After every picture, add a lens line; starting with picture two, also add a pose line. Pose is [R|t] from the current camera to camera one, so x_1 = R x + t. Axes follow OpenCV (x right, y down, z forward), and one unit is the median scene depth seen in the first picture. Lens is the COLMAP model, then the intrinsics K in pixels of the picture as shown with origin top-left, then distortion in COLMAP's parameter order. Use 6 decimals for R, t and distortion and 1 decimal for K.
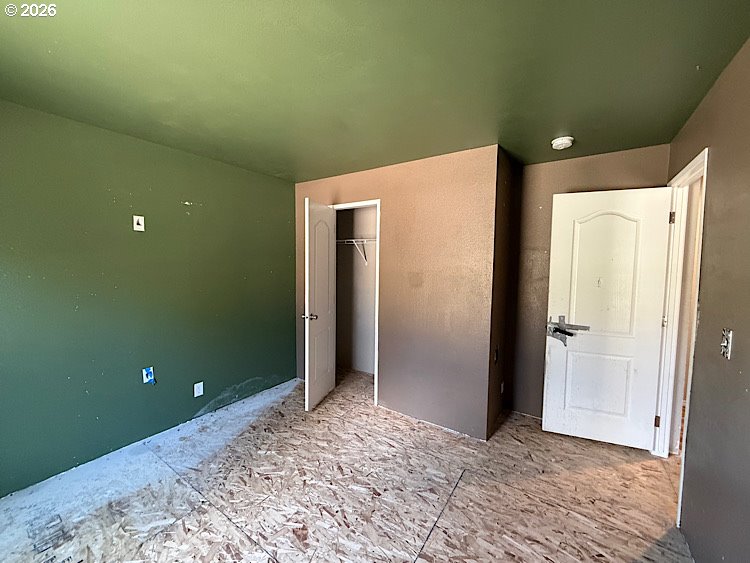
lens RADIAL K [[298.7, 0, 372.5], [0, 298.7, 281.1], [0, 0, 1]] dist [-0.001381, 0.000426]
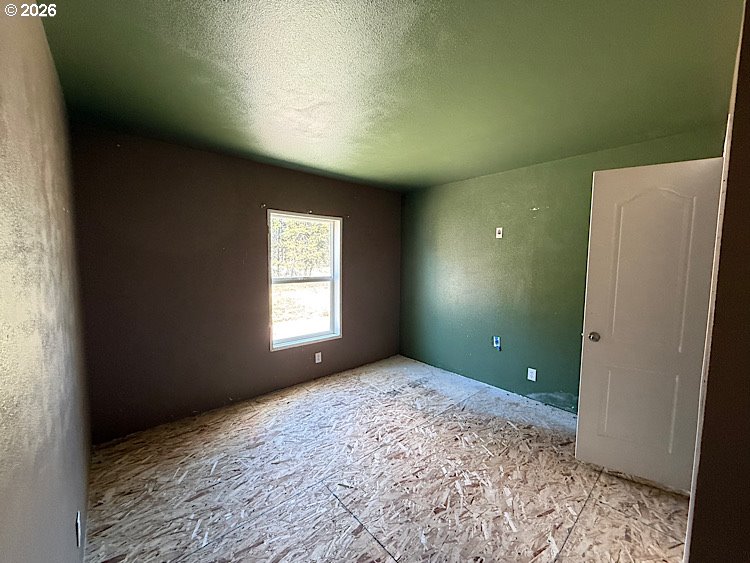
lens RADIAL K [[298.7, 0, 372.8], [0, 298.7, 280.2], [0, 0, 1]] dist [-0.001381, 0.000426]
pose [[-0.249087, 0.062194, -0.966482, 0.750274], [-0.070730, 0.994103, 0.082201, -0.044930], [0.965895, 0.088834, -0.243219, 0.800059]]
